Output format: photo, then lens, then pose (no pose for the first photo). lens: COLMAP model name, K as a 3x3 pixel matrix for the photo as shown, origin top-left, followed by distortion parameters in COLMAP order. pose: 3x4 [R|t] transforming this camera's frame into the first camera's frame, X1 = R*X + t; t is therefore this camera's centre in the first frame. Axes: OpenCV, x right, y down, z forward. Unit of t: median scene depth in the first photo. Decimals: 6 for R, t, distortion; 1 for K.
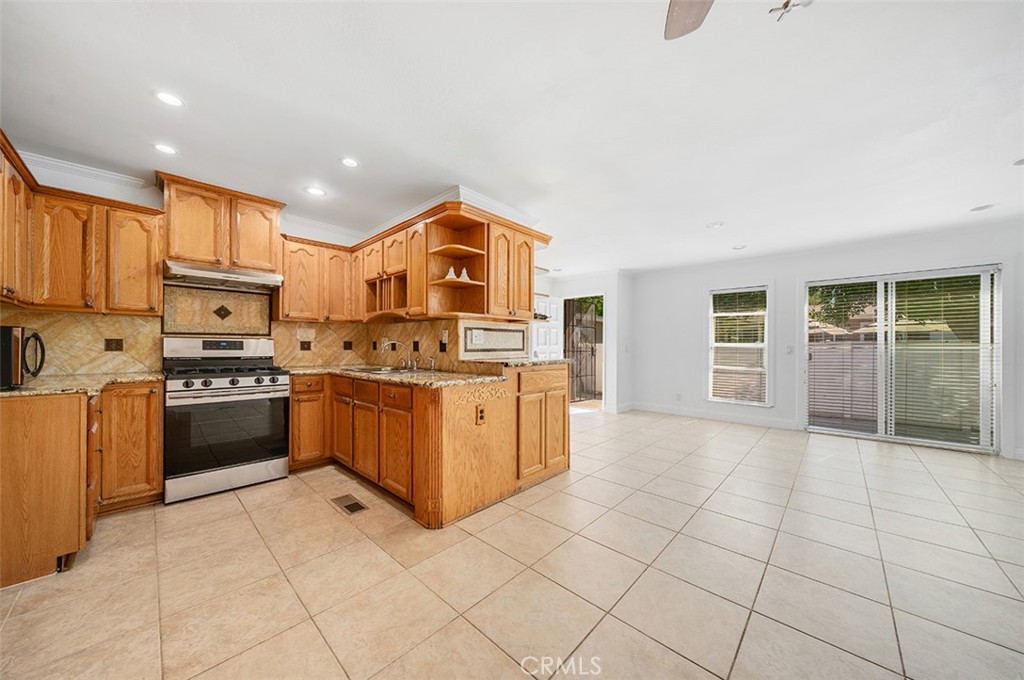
lens RADIAL K [[350.5, 0, 498.7], [0, 350.5, 344.9], [0, 0, 1]] dist [-0.009106, 0.000519]
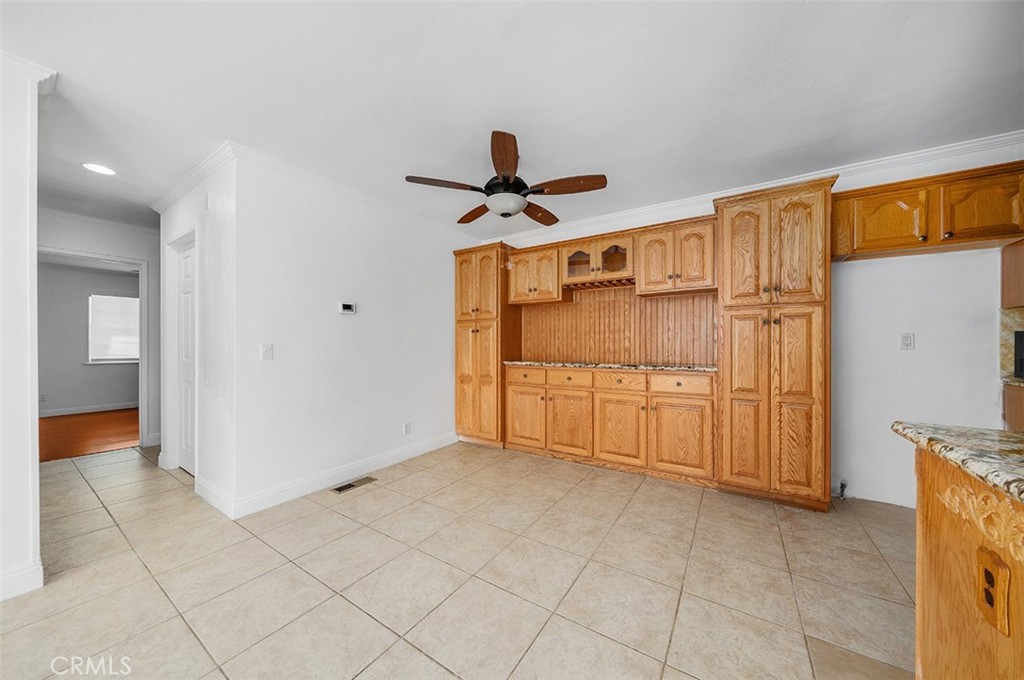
lens RADIAL K [[350.5, 0, 507.8], [0, 350.5, 342.4], [0, 0, 1]] dist [-0.009106, 0.000519]
pose [[-0.982618, -0.001887, -0.185631, 0.301984], [-0.000030, 0.999950, -0.010002, 0.000185], [0.185641, -0.009823, -0.982569, 0.940668]]
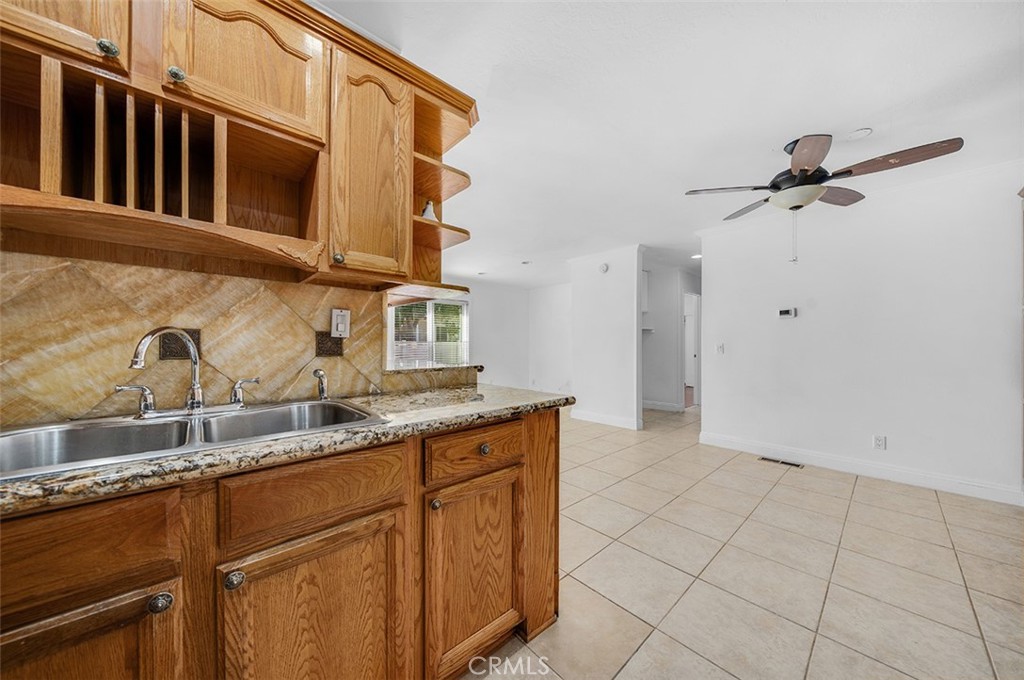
lens RADIAL K [[350.5, 0, 516.4], [0, 350.5, 344.4], [0, 0, 1]] dist [-0.009106, 0.000519]
pose [[0.039696, -0.005931, 0.999194, -0.604685], [-0.010802, 0.999921, 0.006364, -0.000927], [-0.999153, -0.011046, 0.039629, 0.739093]]
